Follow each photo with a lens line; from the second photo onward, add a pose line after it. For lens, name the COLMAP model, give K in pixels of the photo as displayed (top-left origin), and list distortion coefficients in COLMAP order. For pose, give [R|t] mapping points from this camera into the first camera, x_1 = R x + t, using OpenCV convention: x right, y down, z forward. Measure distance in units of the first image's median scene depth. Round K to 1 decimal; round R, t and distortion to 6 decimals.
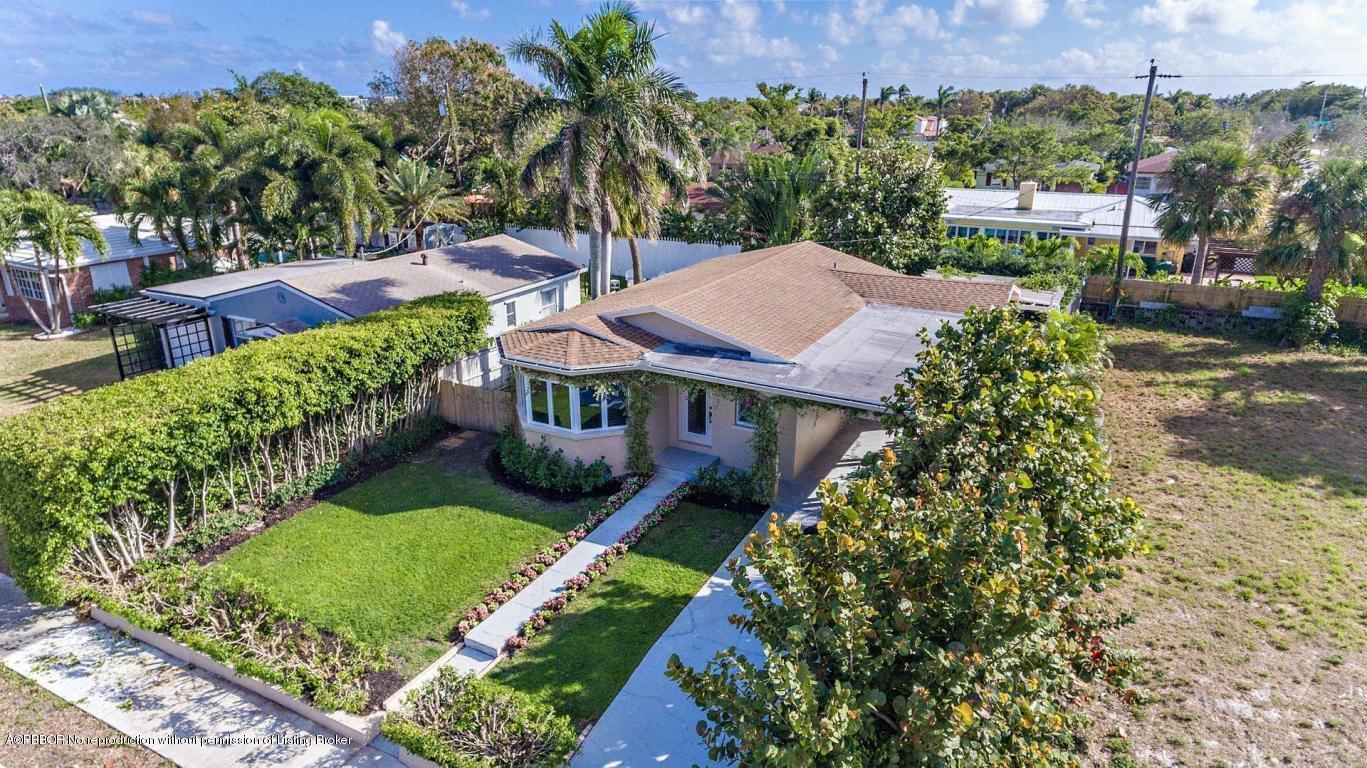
lens RADIAL K [[827.8, 0, 677.2], [0, 827.8, 368.6], [0, 0, 1]] dist [0.031111, -0.008041]
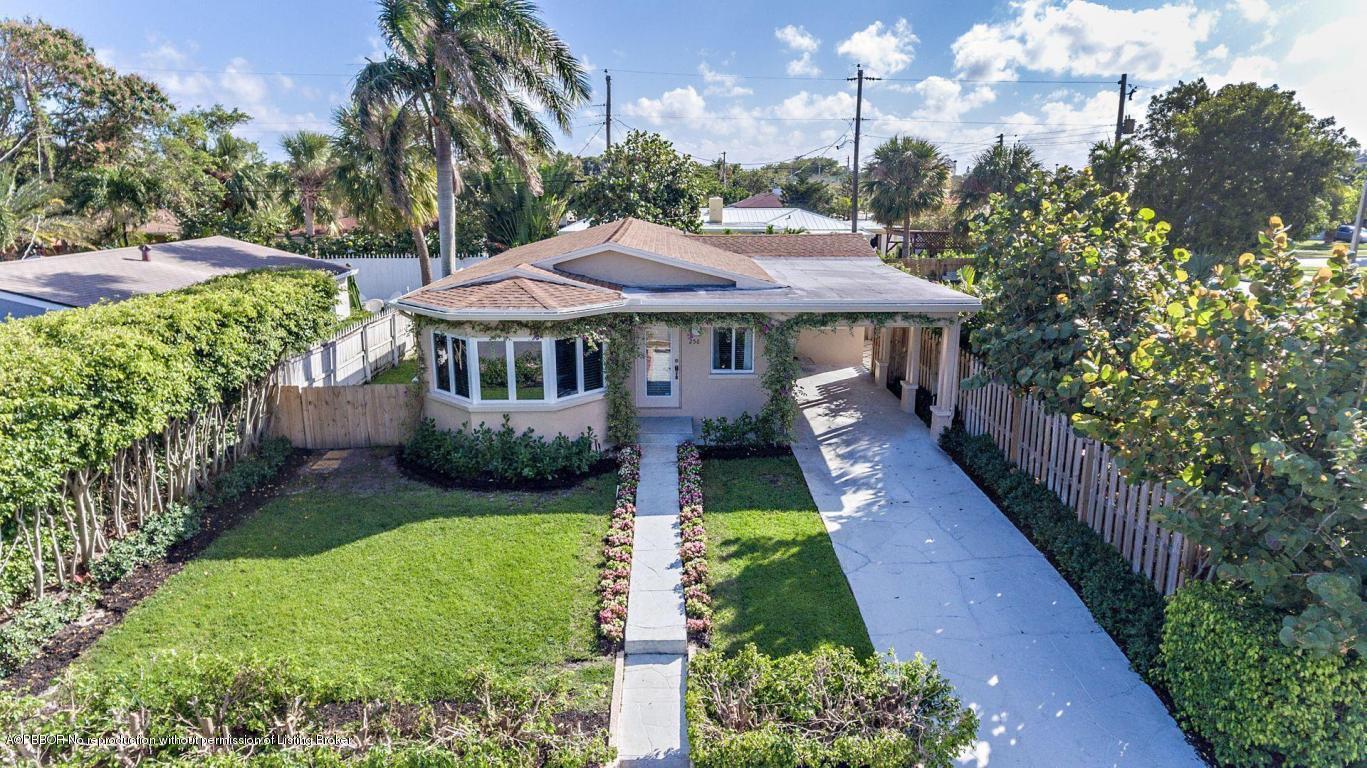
lens RADIAL K [[827.8, 0, 685.9], [0, 827.8, 372.5], [0, 0, 1]] dist [0.031111, -0.008041]
pose [[0.863725, -0.113034, 0.491123, -0.398907], [0.156204, 0.986575, -0.047649, 0.108160], [-0.479144, 0.117871, 0.869786, 0.263712]]
